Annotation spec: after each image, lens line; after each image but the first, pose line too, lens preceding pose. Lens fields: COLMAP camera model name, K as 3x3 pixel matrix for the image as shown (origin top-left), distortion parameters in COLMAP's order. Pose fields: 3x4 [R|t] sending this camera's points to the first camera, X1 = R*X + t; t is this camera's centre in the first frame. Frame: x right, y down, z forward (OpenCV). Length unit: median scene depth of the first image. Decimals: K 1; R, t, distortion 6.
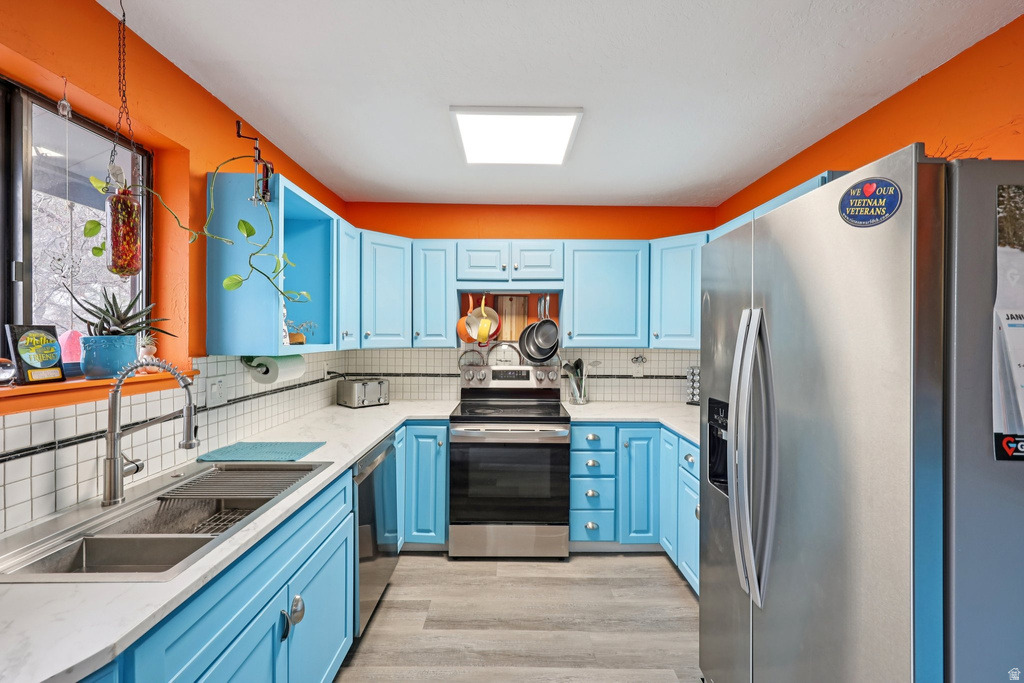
lens RADIAL K [[429.3, 0, 516.4], [0, 429.3, 339.0], [0, 0, 1]] dist [0.001555, 0.000709]
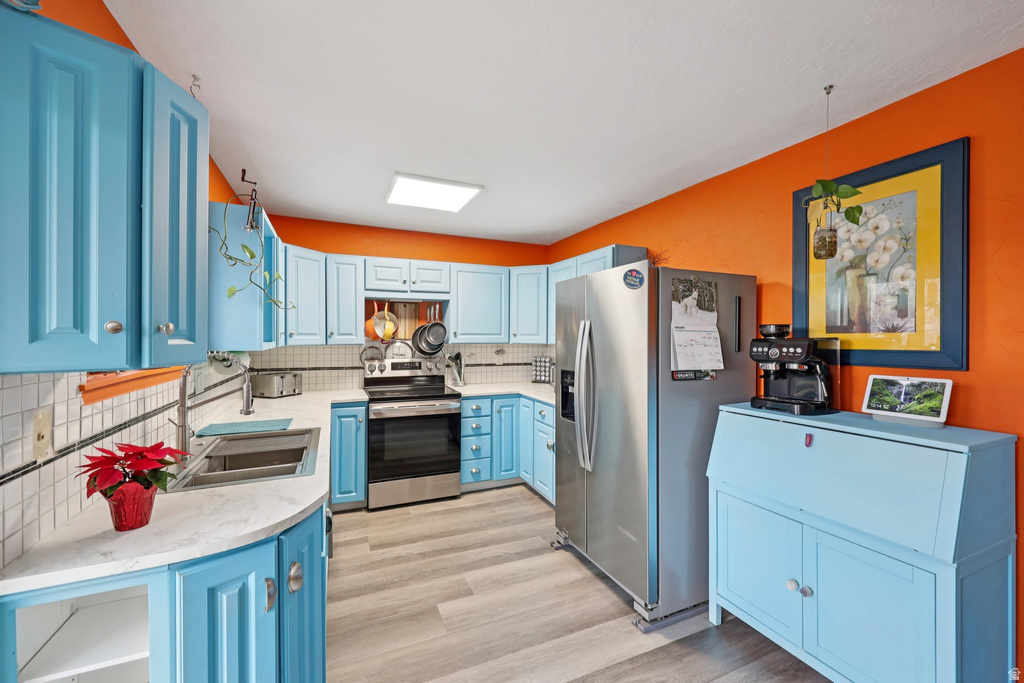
lens RADIAL K [[410.6, 0, 521.5], [0, 410.6, 338.3], [0, 0, 1]] dist [-0.001803, 0.000135]
pose [[0.912863, -0.004148, 0.408245, -0.264513], [0.003966, 0.999991, 0.001293, 0.003230], [-0.408247, 0.000439, 0.912871, -0.321501]]
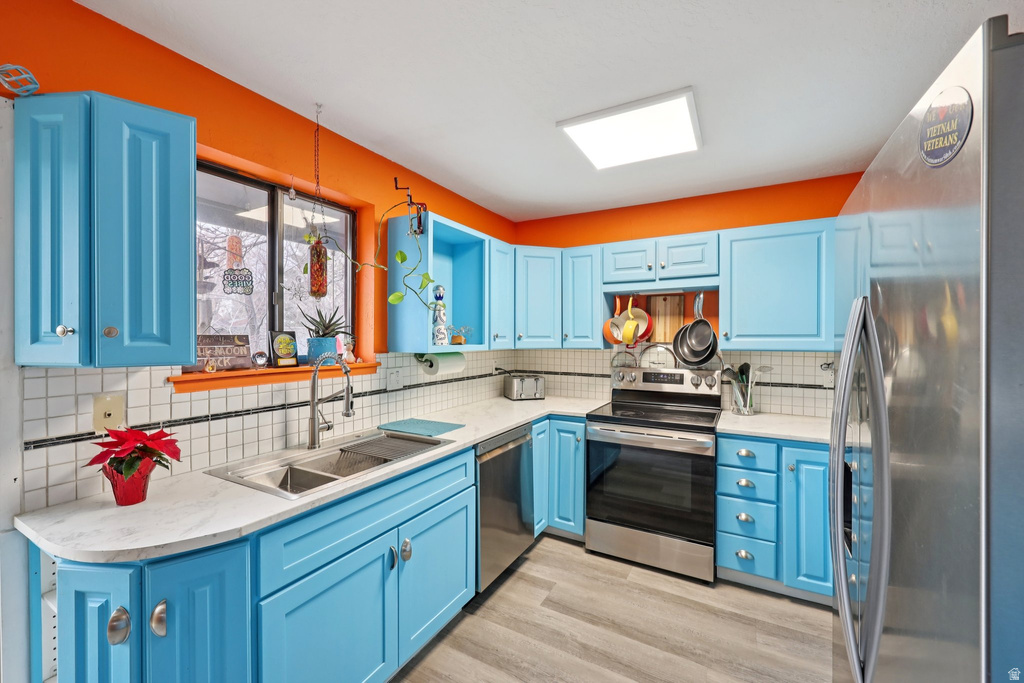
lens RADIAL K [[410.6, 0, 516.7], [0, 410.6, 339.4], [0, 0, 1]] dist [-0.001803, 0.000135]
pose [[0.868014, -0.001159, -0.496538, 0.214777], [-0.001126, 0.999990, -0.004303, 0.002404], [0.496538, 0.004294, 0.868005, 0.052357]]
